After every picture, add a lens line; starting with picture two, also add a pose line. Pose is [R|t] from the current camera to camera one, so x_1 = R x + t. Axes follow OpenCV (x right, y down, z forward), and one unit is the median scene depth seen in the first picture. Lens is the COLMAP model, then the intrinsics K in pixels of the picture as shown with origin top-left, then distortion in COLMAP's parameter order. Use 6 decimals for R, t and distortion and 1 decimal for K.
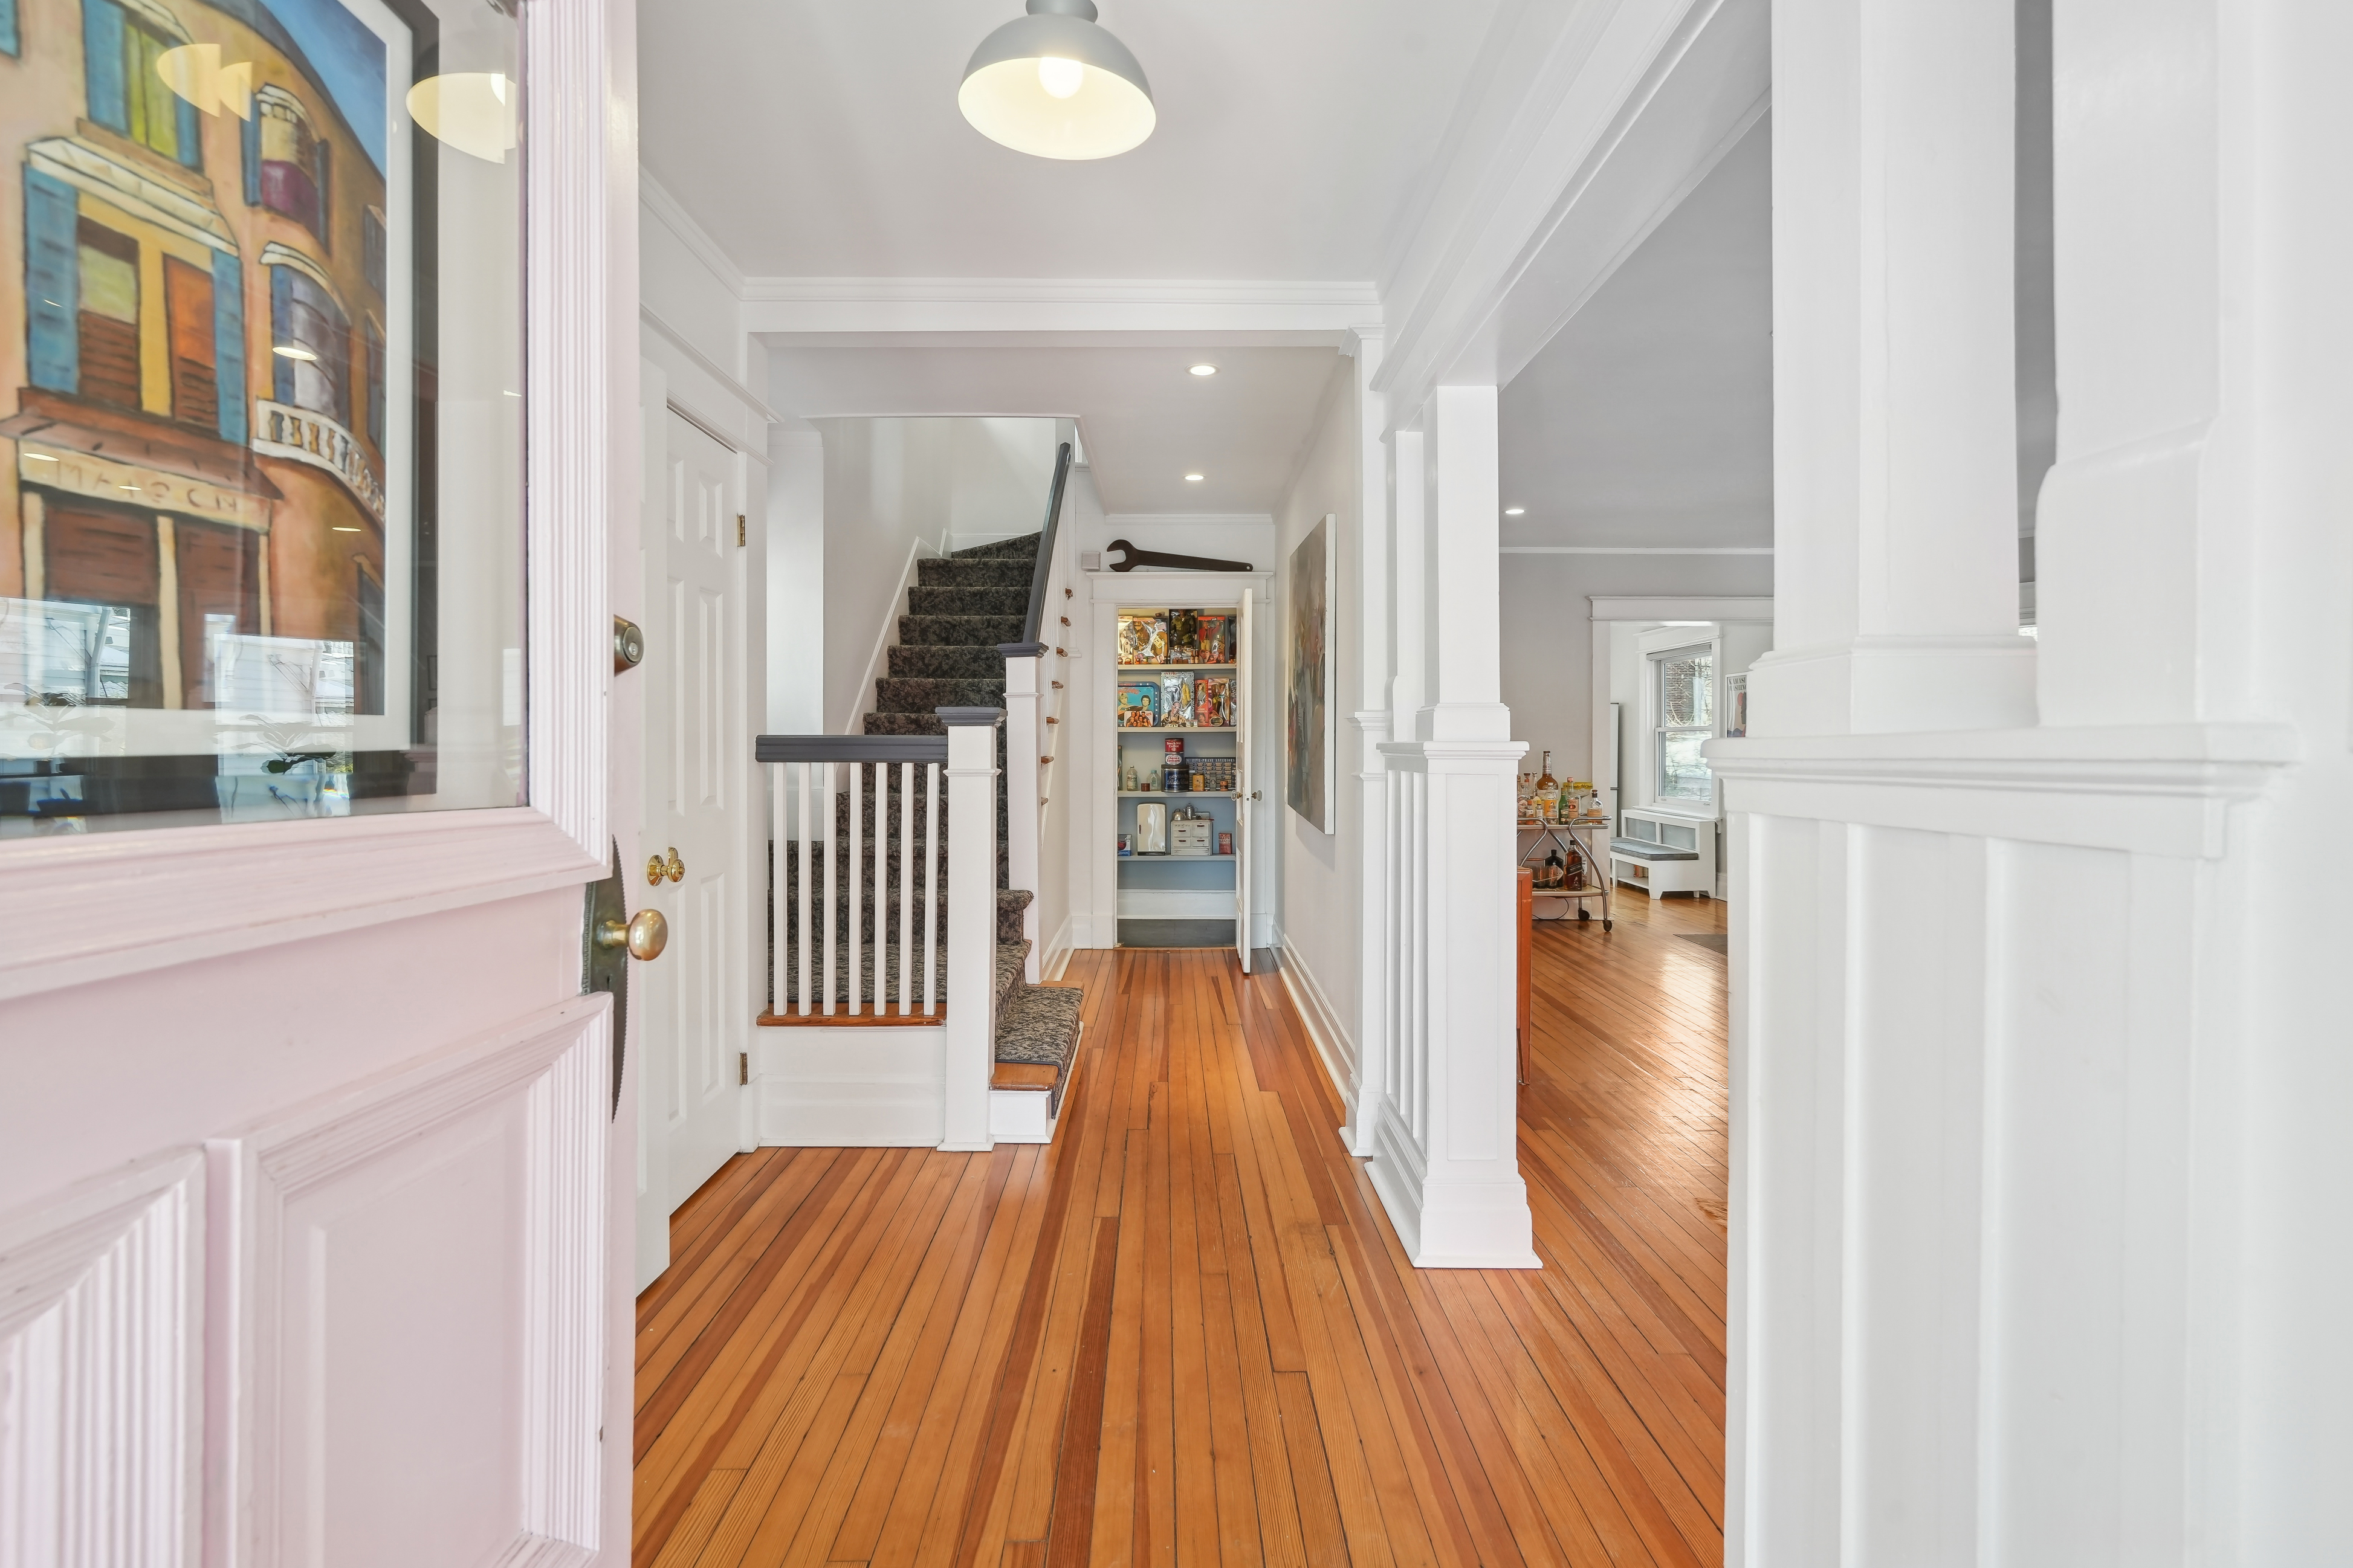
lens RADIAL K [[1096.7, 0, 1172.2], [0, 1096.7, 751.7], [0, 0, 1]] dist [-0.000896, 0.000035]
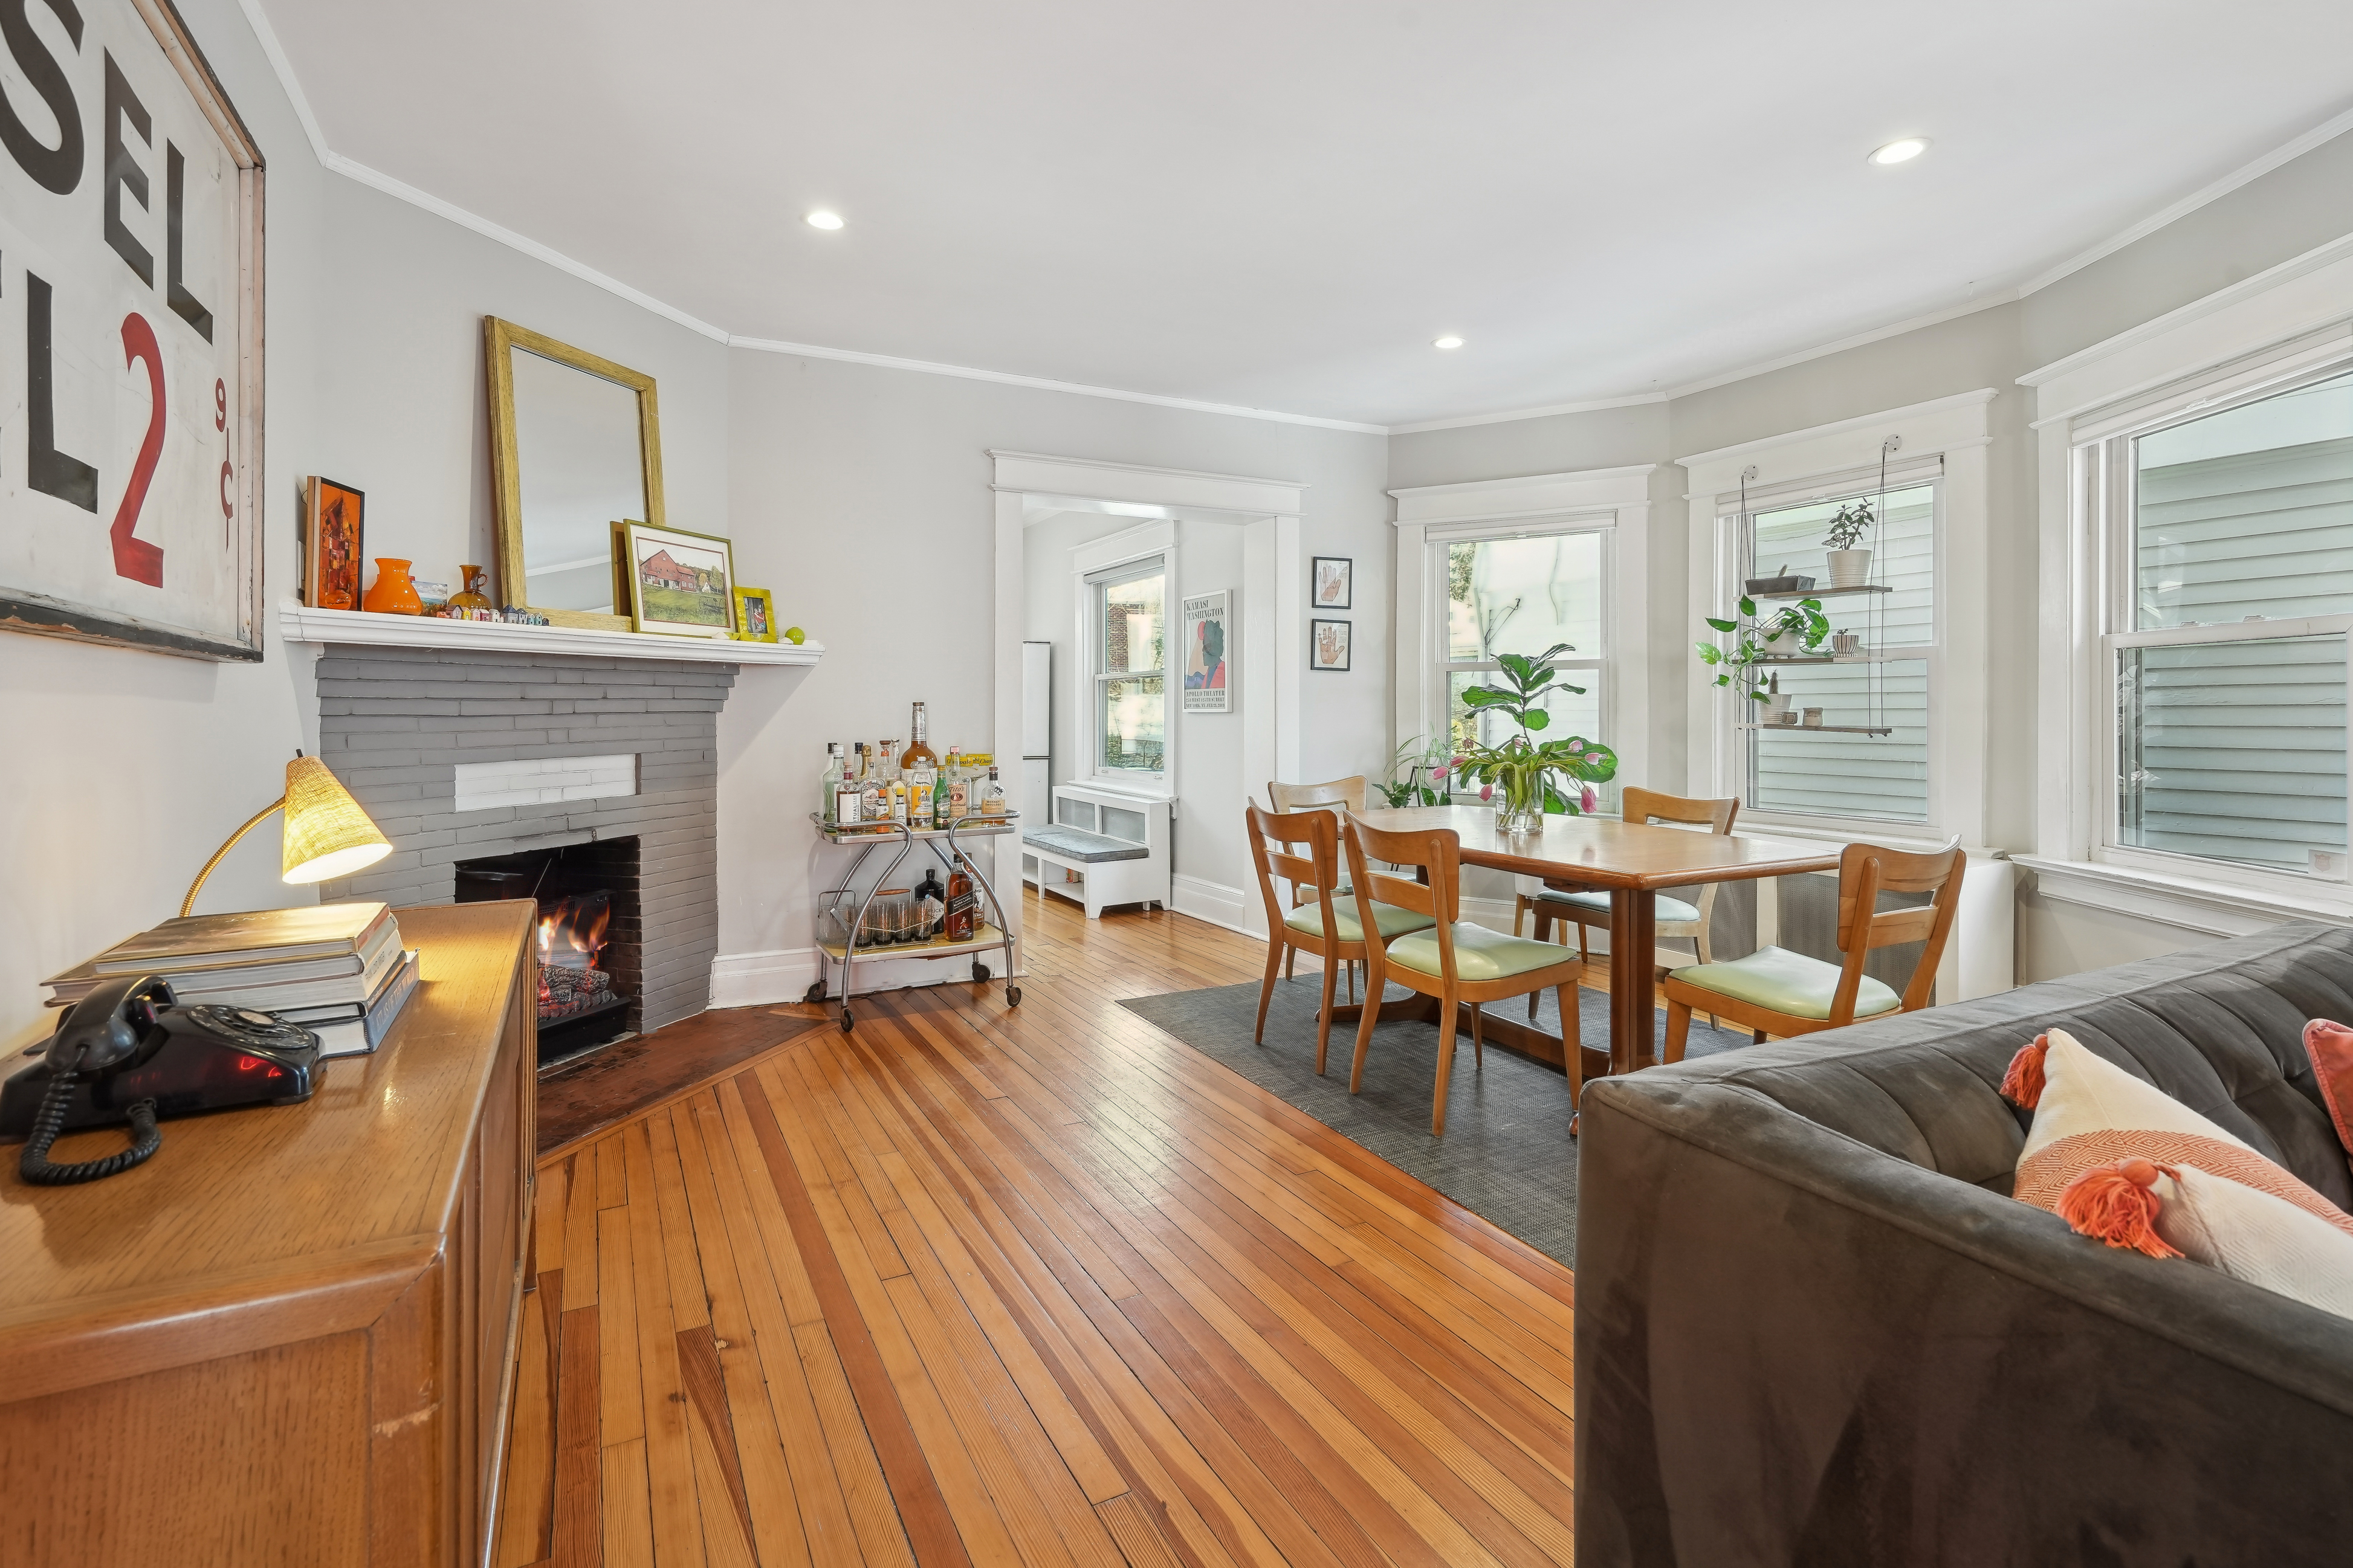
lens RADIAL K [[1114.4, 0, 1171.6], [0, 1114.4, 704.0], [0, 0, 1]] dist [-0.001648, -0.000196]
pose [[0.889235, 0.000070, 0.457450, 0.186623], [0.004029, 0.999960, -0.007984, 0.005588], [-0.457432, 0.008942, 0.889199, 0.401058]]
